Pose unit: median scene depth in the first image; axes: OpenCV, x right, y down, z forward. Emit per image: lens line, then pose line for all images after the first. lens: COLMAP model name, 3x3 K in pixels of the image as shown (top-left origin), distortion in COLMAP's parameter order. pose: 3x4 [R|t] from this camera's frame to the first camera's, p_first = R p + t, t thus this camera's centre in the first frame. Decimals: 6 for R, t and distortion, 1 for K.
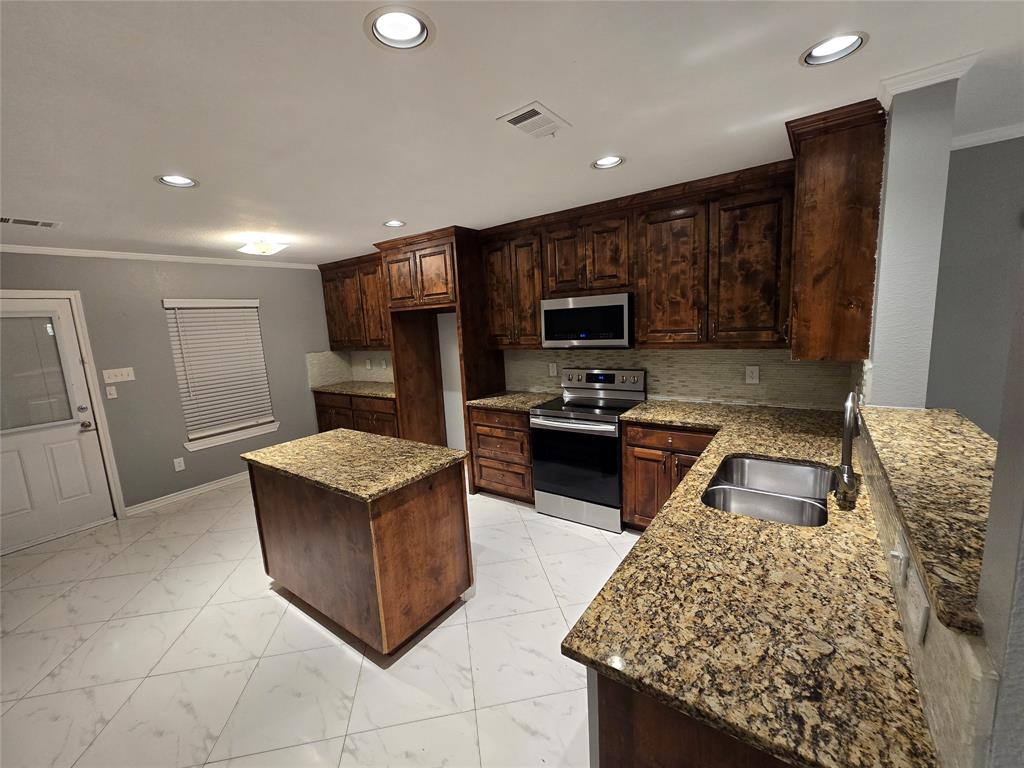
lens RADIAL K [[418.1, 0, 507.5], [0, 418.1, 381.6], [0, 0, 1]] dist [-0.003774, 0.000370]
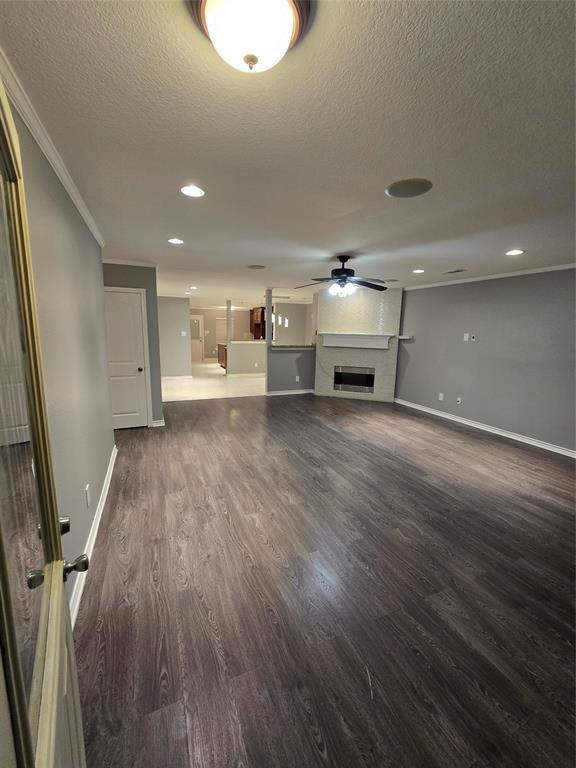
lens RADIAL K [[313.6, 0, 287.6], [0, 313.6, 379.0], [0, 0, 1]] dist [-0.003774, 0.000370]
pose [[0.856988, 0.156979, -0.490845, 2.263623], [-0.148822, 0.987282, 0.055911, 0.227065], [0.493379, 0.025134, 0.869451, -2.196543]]
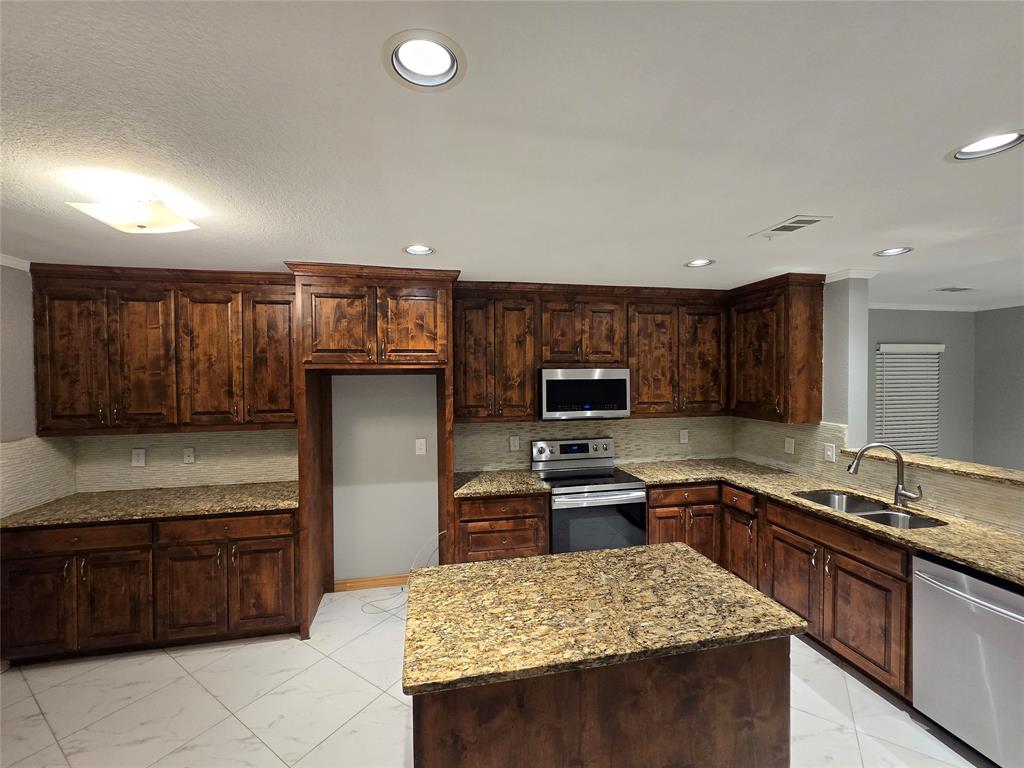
lens RADIAL K [[418.1, 0, 507.5], [0, 418.1, 381.6], [0, 0, 1]] dist [-0.003774, 0.000370]
pose [[0.675856, 0.043605, 0.735742, -0.706831], [0.077834, 0.988444, -0.130080, -0.054049], [-0.732912, 0.145181, 0.664652, 0.465742]]
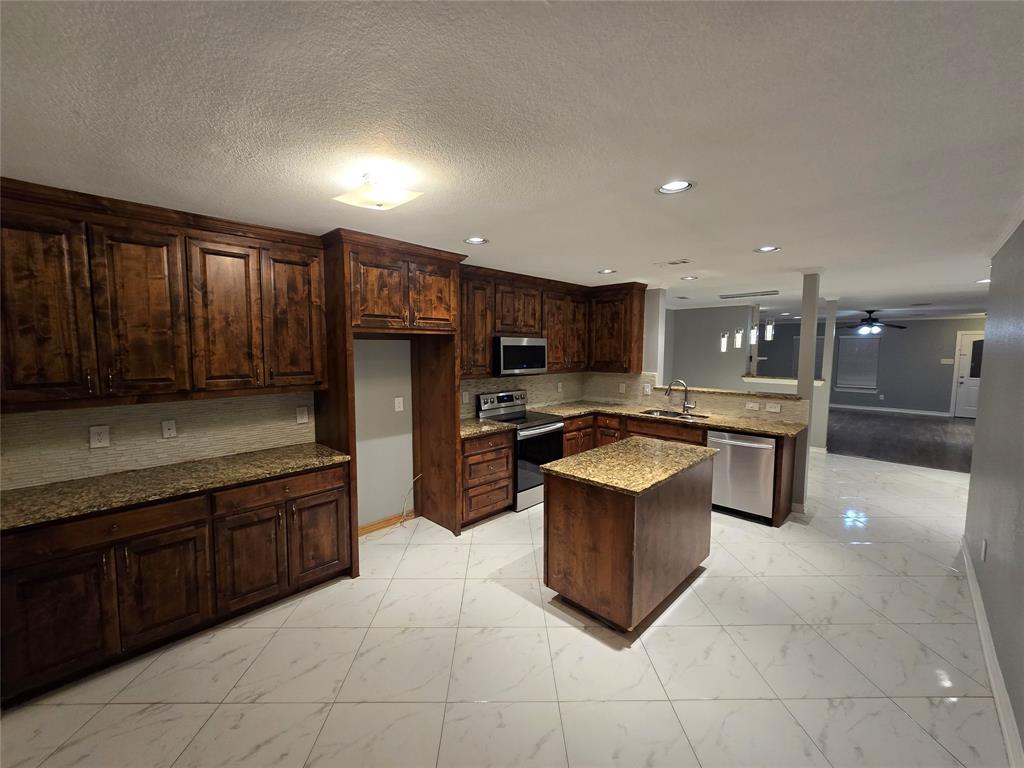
lens RADIAL K [[418.1, 0, 507.5], [0, 418.1, 381.6], [0, 0, 1]] dist [-0.003774, 0.000370]
pose [[0.148747, -0.021772, 0.988636, -1.204482], [0.137914, 0.990444, 0.001062, -0.068890], [-0.979211, 0.136189, 0.150328, 0.868057]]
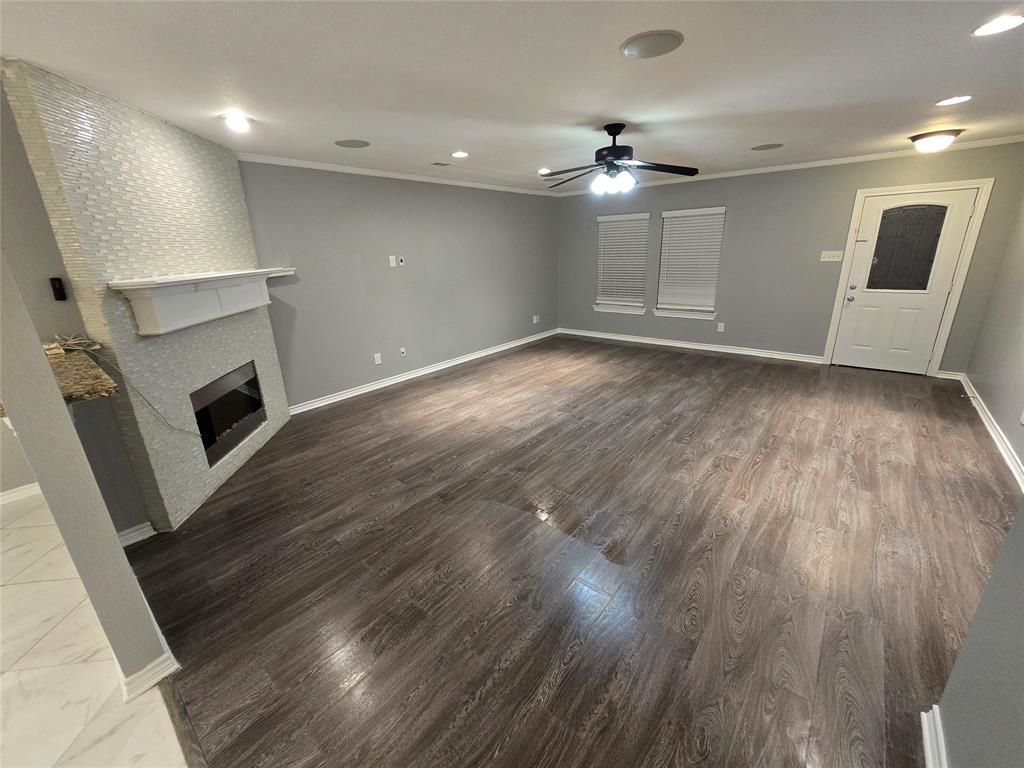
lens RADIAL K [[418.1, 0, 507.5], [0, 418.1, 381.6], [0, 0, 1]] dist [-0.003774, 0.000370]
pose [[0.074057, -0.252443, 0.964774, 0.691911], [0.181349, 0.954709, 0.235889, 0.102047], [-0.980626, 0.157492, 0.116483, -0.856104]]
